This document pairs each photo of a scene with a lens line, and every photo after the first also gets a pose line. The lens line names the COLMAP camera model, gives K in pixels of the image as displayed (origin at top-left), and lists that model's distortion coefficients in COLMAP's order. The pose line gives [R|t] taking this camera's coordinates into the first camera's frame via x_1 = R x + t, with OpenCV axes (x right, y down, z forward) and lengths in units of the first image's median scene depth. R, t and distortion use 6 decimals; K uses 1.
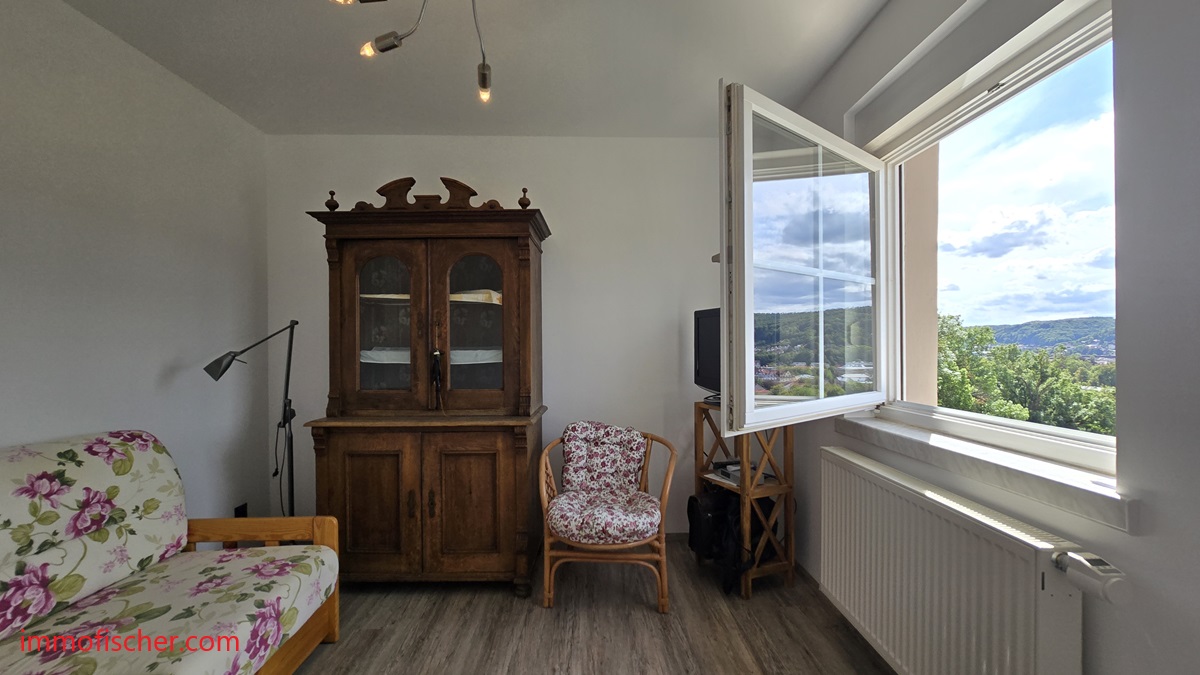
lens RADIAL K [[486.8, 0, 600.3], [0, 486.8, 340.6], [0, 0, 1]] dist [-0.003222, 0.000861]
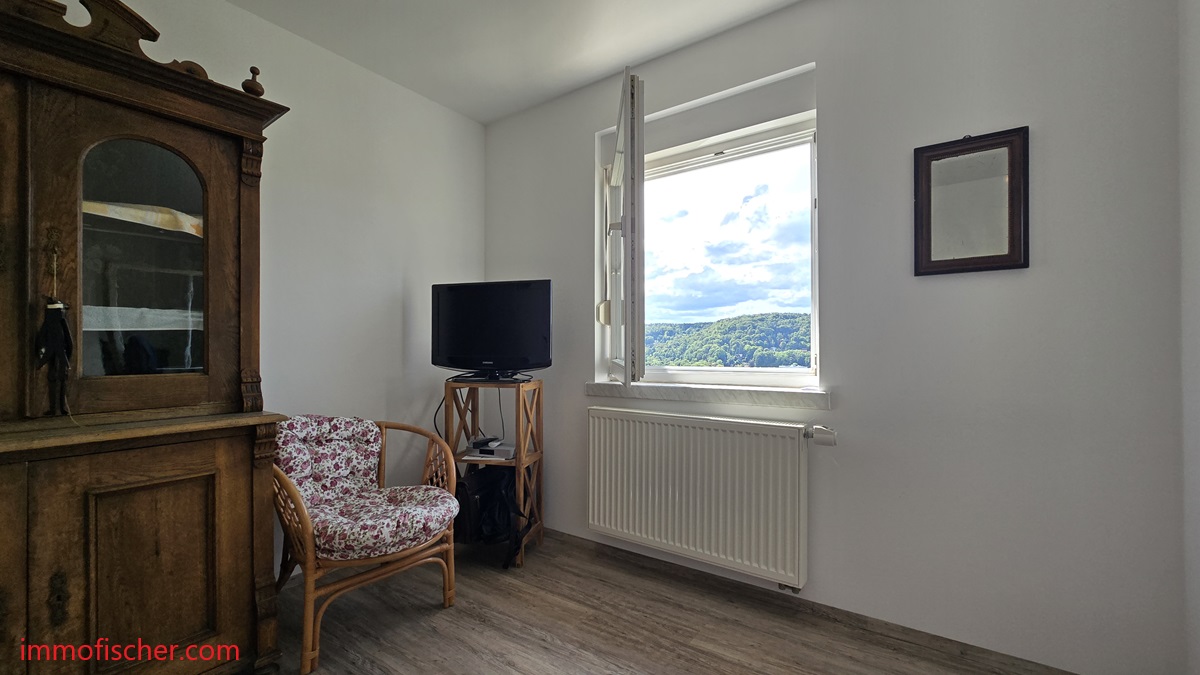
lens RADIAL K [[486.8, 0, 605.1], [0, 486.8, 342.3], [0, 0, 1]] dist [-0.003222, 0.000861]
pose [[0.573218, 0.003162, 0.819397, -0.381002], [-0.002755, 0.999994, -0.001932, 0.056135], [-0.819399, -0.001150, 0.573223, 0.203955]]
